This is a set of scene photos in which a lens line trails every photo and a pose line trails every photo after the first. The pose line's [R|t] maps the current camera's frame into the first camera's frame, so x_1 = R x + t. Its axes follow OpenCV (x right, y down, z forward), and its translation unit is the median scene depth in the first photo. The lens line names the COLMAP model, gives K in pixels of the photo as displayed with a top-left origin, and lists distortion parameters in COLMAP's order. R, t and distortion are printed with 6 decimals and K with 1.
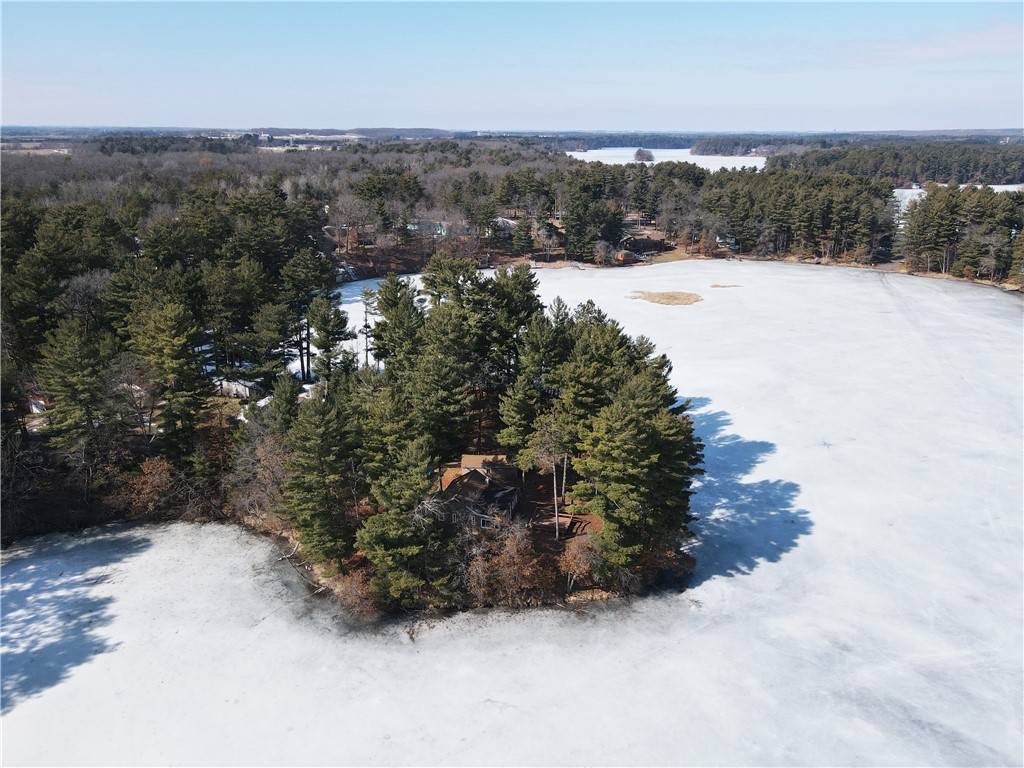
lens RADIAL K [[741.1, 0, 513.1], [0, 741.1, 386.6], [0, 0, 1]] dist [0.019228, -0.005762]
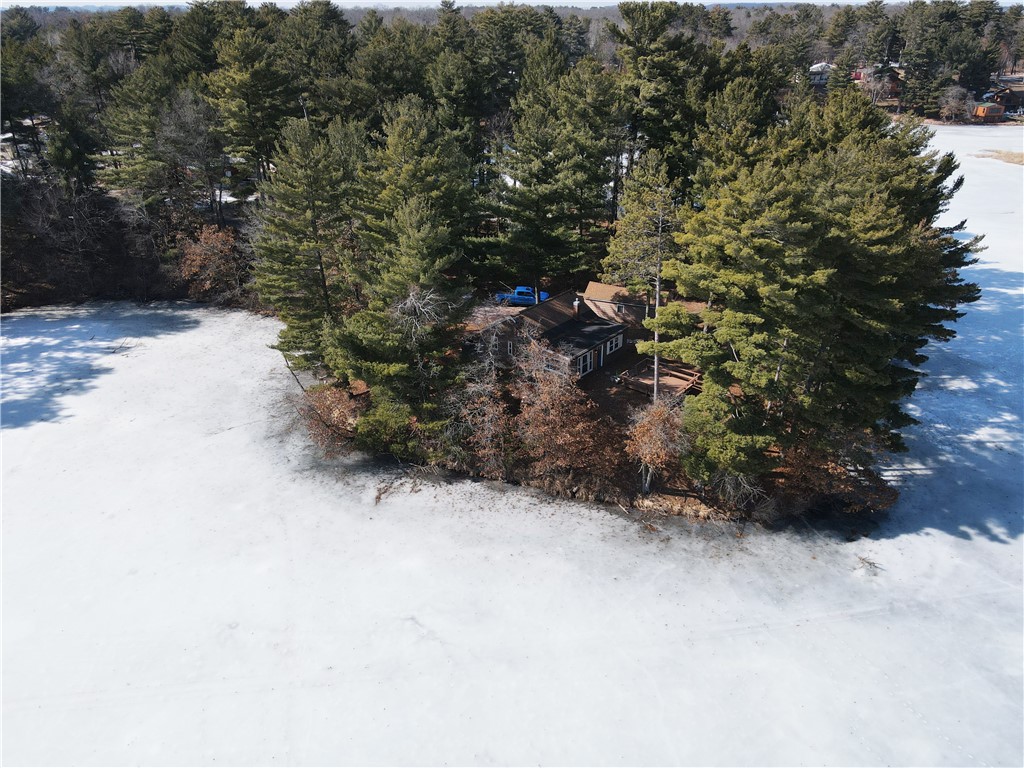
lens RADIAL K [[741.1, 0, 513.4], [0, 741.1, 379.4], [0, 0, 1]] dist [0.019228, -0.005762]
pose [[0.907274, 0.176438, -0.381737, 0.193129], [-0.125822, 0.980038, 0.153930, 0.107304], [0.401276, -0.091626, 0.911363, 0.414002]]
